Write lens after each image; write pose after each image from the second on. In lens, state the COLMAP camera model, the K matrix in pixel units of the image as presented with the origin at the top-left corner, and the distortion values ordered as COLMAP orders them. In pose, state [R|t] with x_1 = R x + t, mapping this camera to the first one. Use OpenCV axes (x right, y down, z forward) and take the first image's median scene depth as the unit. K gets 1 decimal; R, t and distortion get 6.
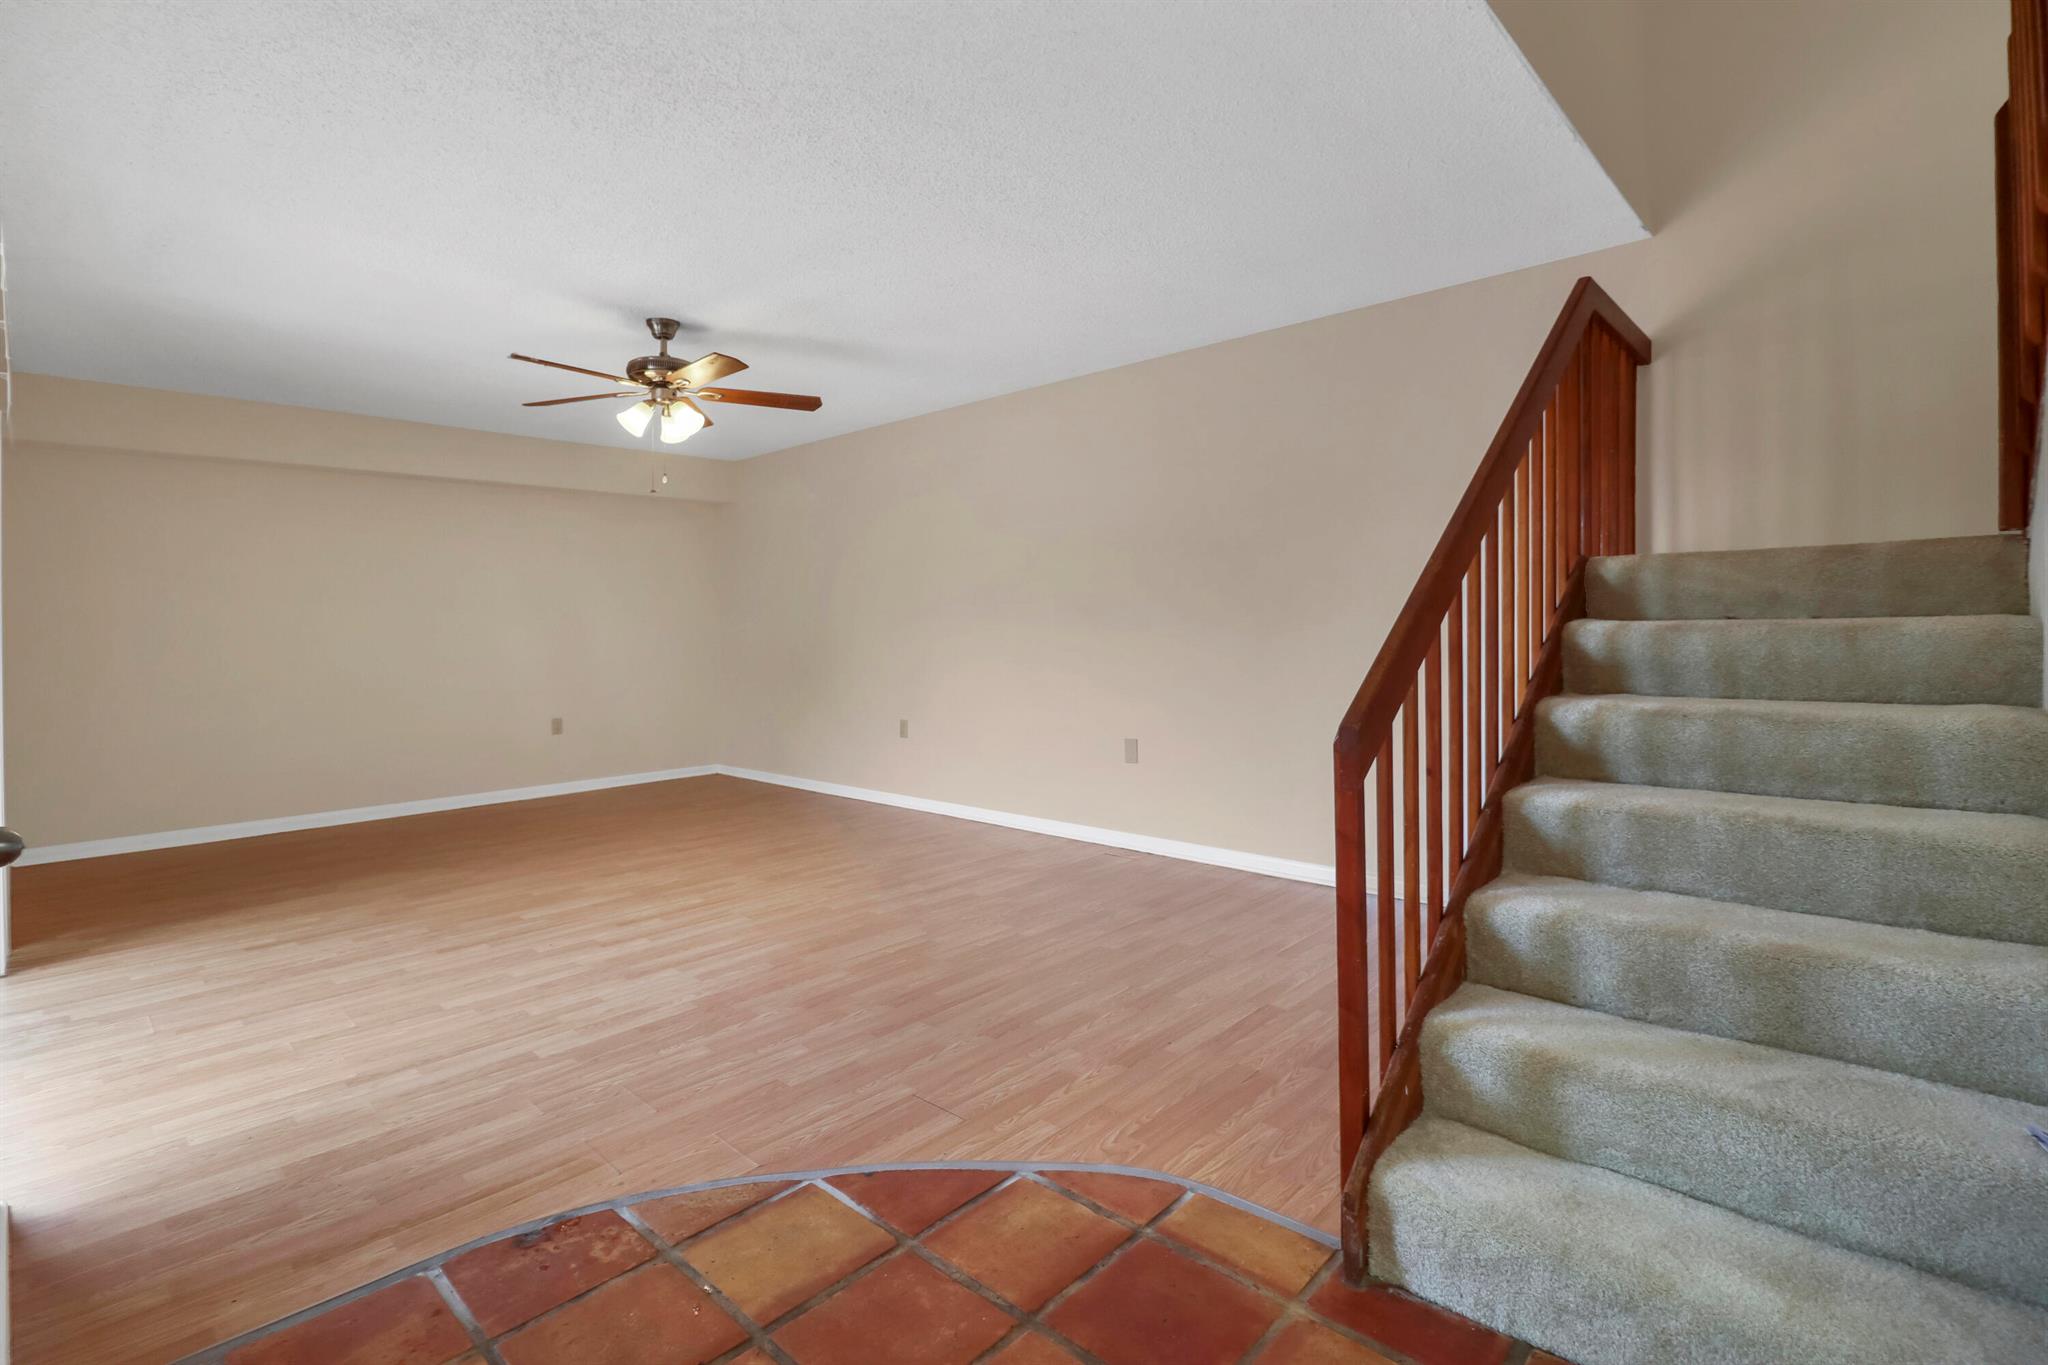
lens RADIAL K [[946.7, 0, 1060.3], [0, 946.7, 562.1], [0, 0, 1]] dist [0.000614, -0.008969]
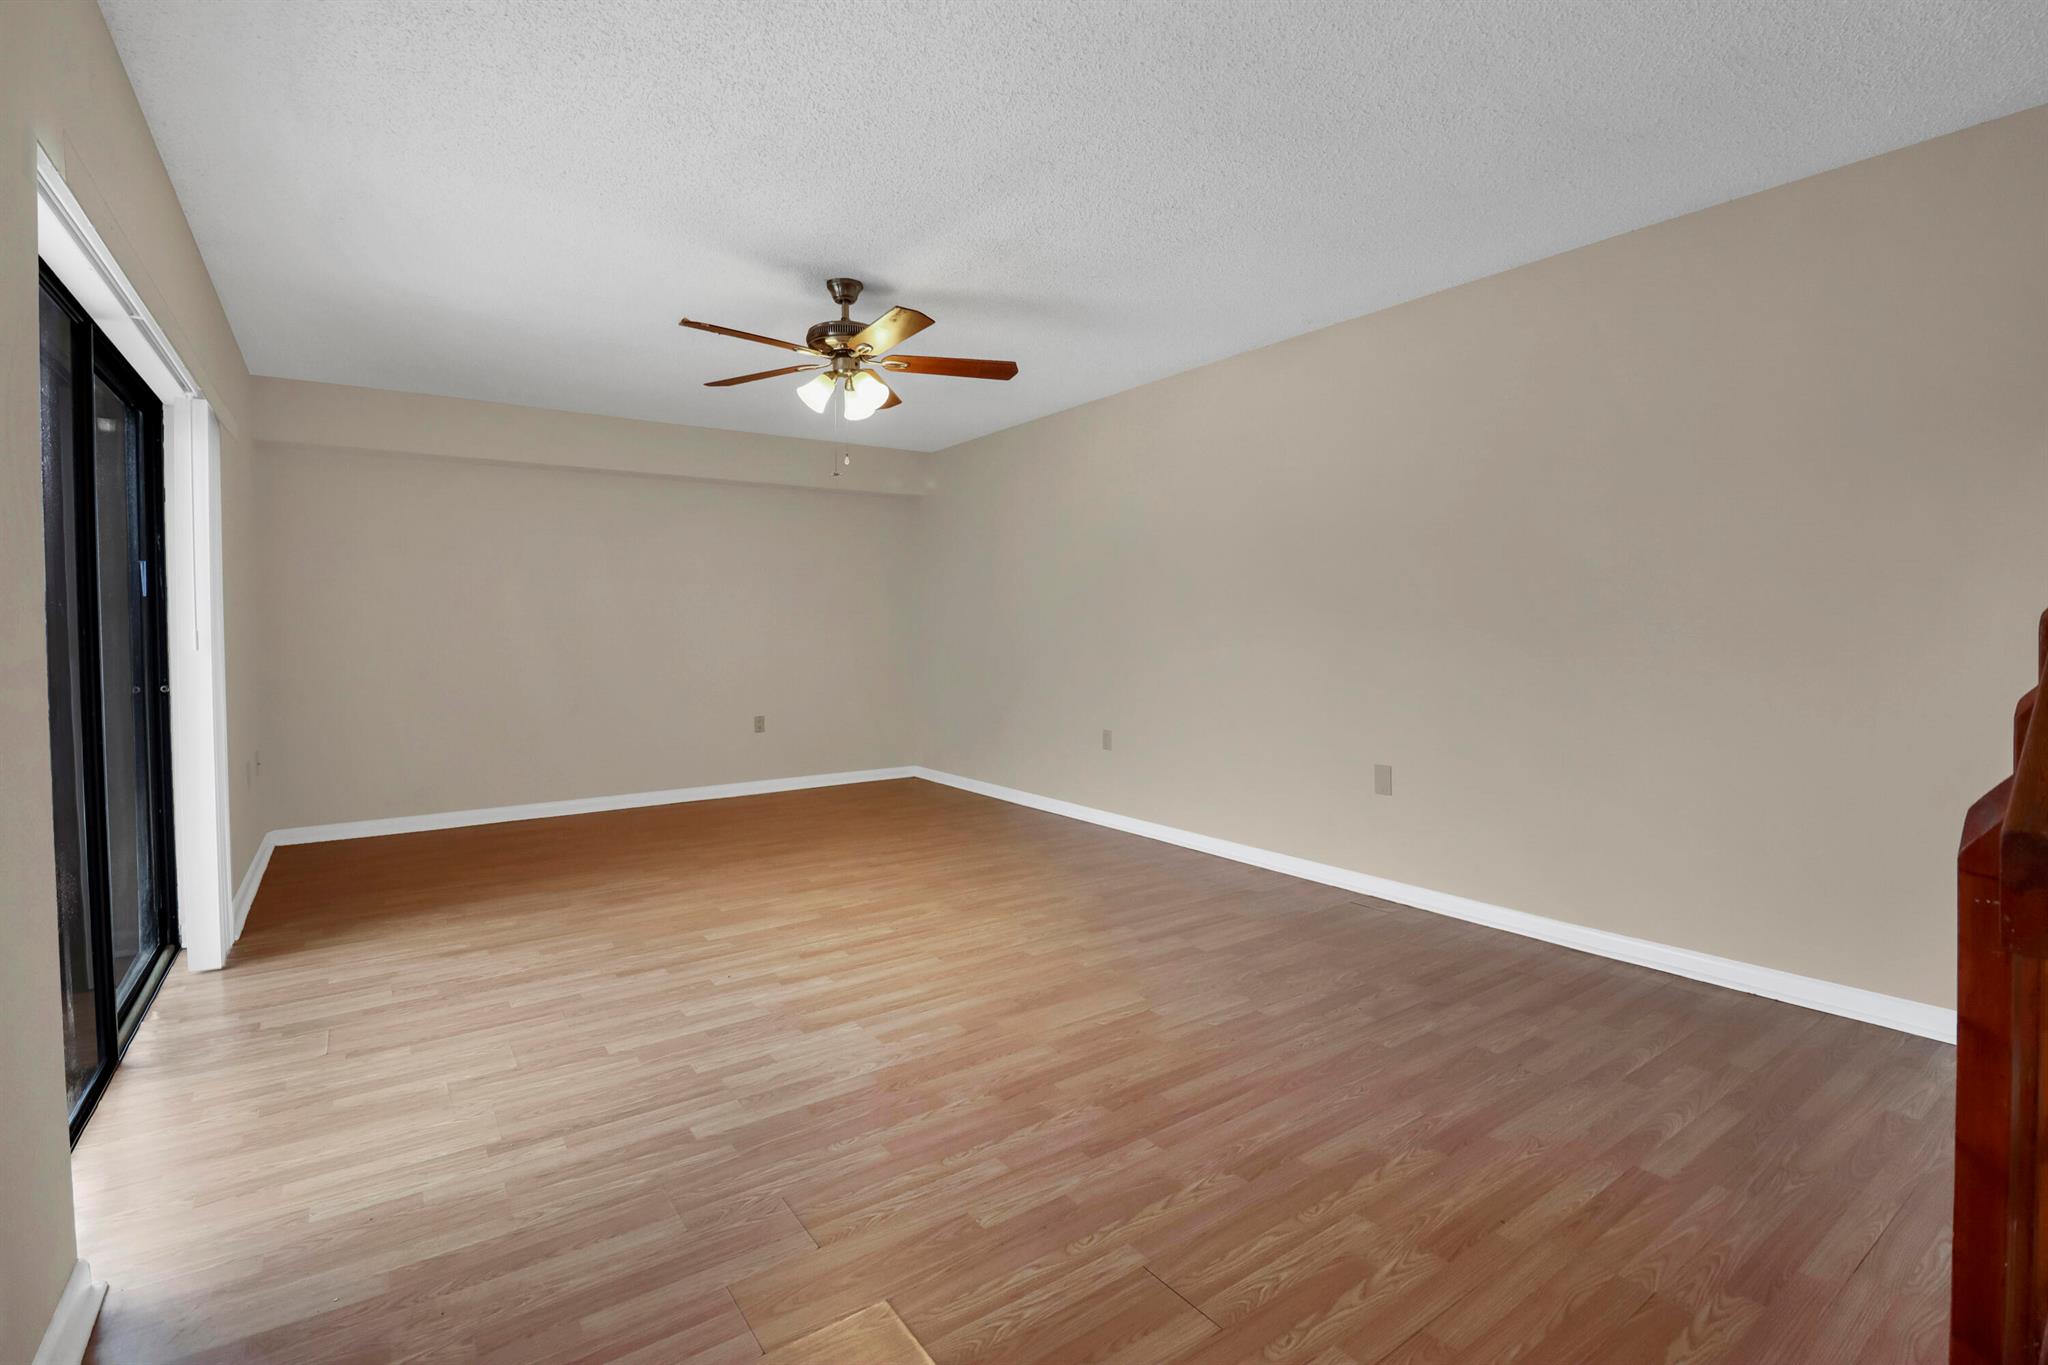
lens RADIAL K [[971.2, 0, 1054.7], [0, 971.2, 585.5], [0, 0, 1]] dist [-0.004588, -0.006887]
pose [[0.978334, 0.001049, -0.207030, -0.062777], [0.004071, 0.999696, 0.024305, 0.015636], [0.206993, -0.024621, 0.978033, 0.240549]]
